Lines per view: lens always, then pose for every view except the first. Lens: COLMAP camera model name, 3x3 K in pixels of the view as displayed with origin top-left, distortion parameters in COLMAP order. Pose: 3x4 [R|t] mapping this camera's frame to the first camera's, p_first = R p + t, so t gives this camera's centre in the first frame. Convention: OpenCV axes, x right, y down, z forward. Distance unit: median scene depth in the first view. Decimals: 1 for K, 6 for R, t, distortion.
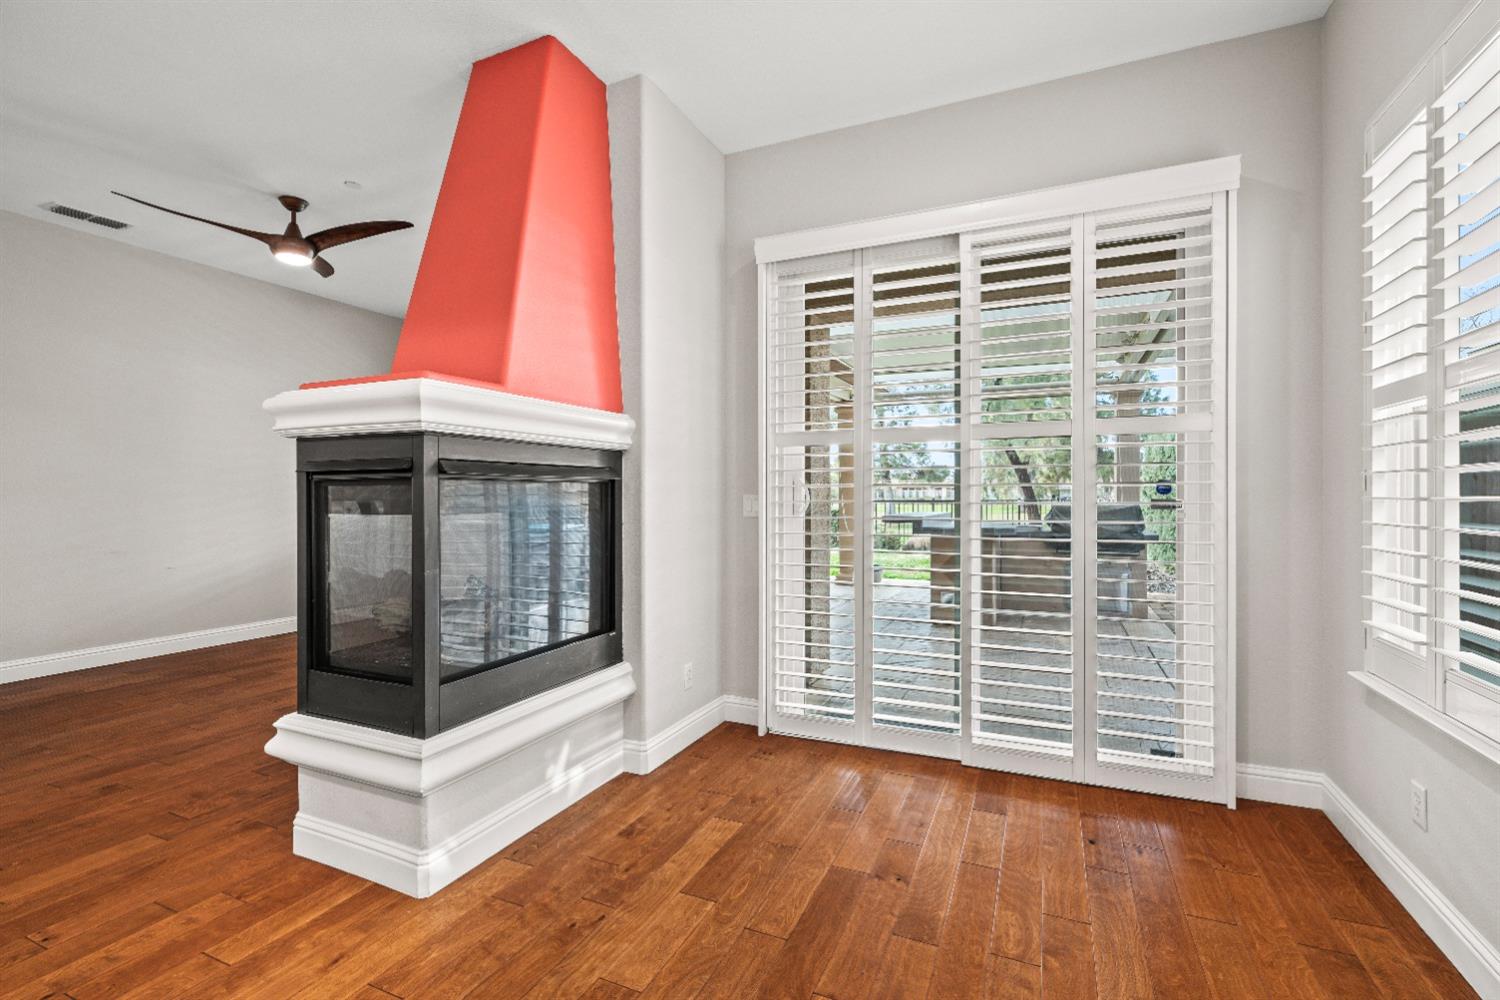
lens RADIAL K [[675.5, 0, 762.6], [0, 675.5, 496.7], [0, 0, 1]] dist [0.003301, 0.000340]
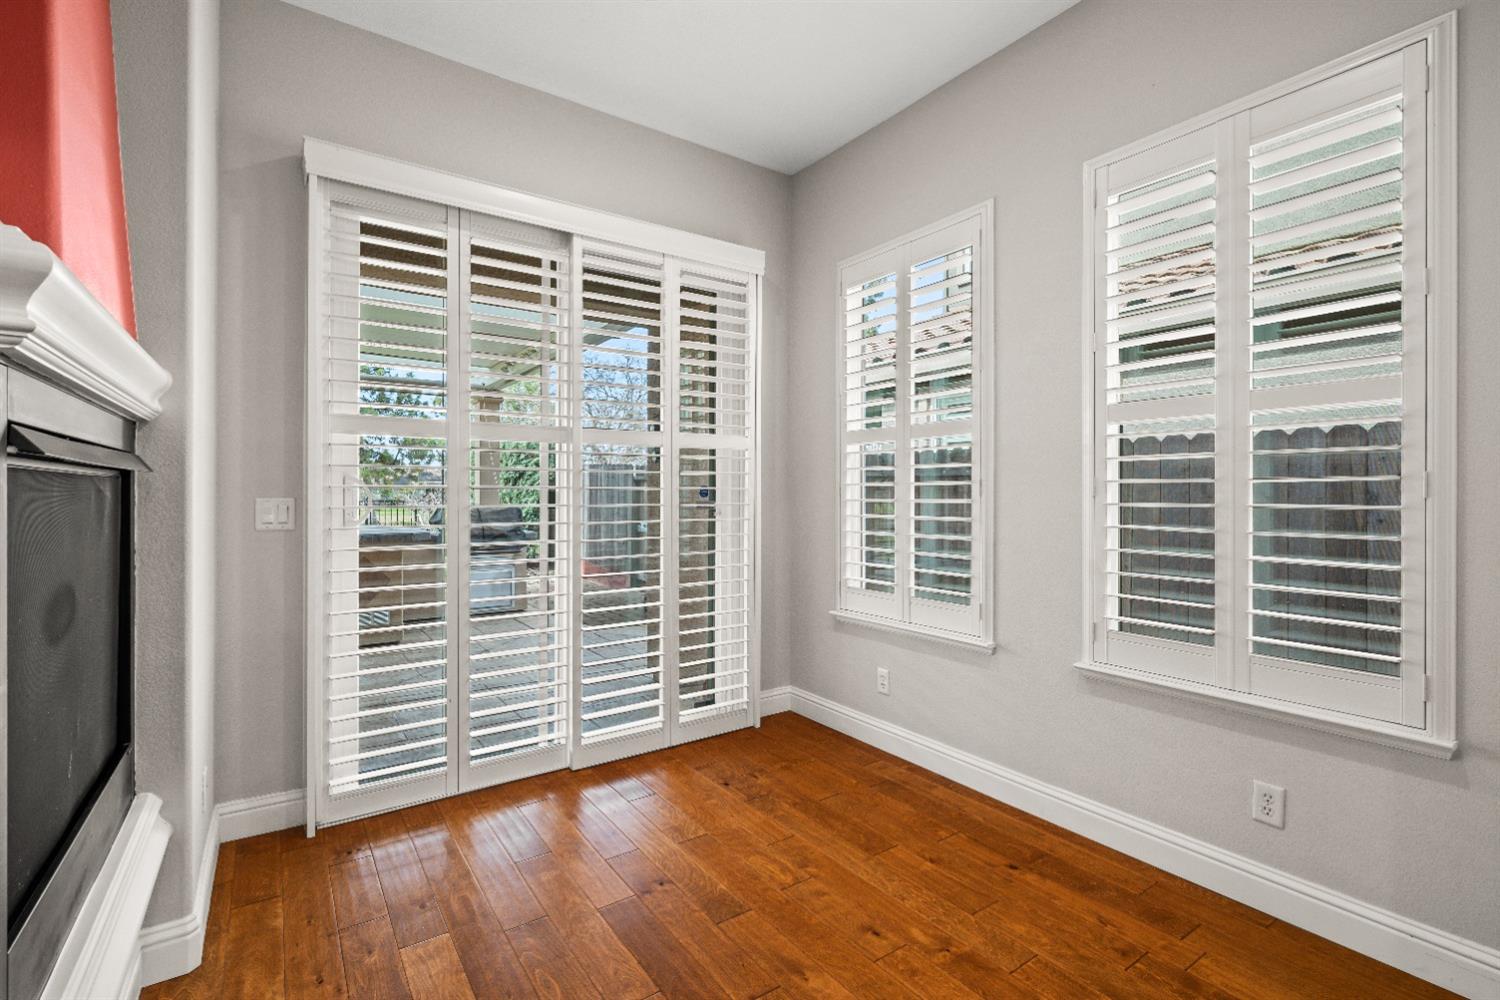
lens RADIAL K [[675.5, 0, 762.6], [0, 675.5, 496.7], [0, 0, 1]] dist [0.003301, 0.000340]
pose [[0.514816, -0.002550, 0.857297, -0.416778], [-0.001404, 0.999992, 0.003818, -0.009786], [-0.857300, -0.003170, 0.514808, 0.254700]]
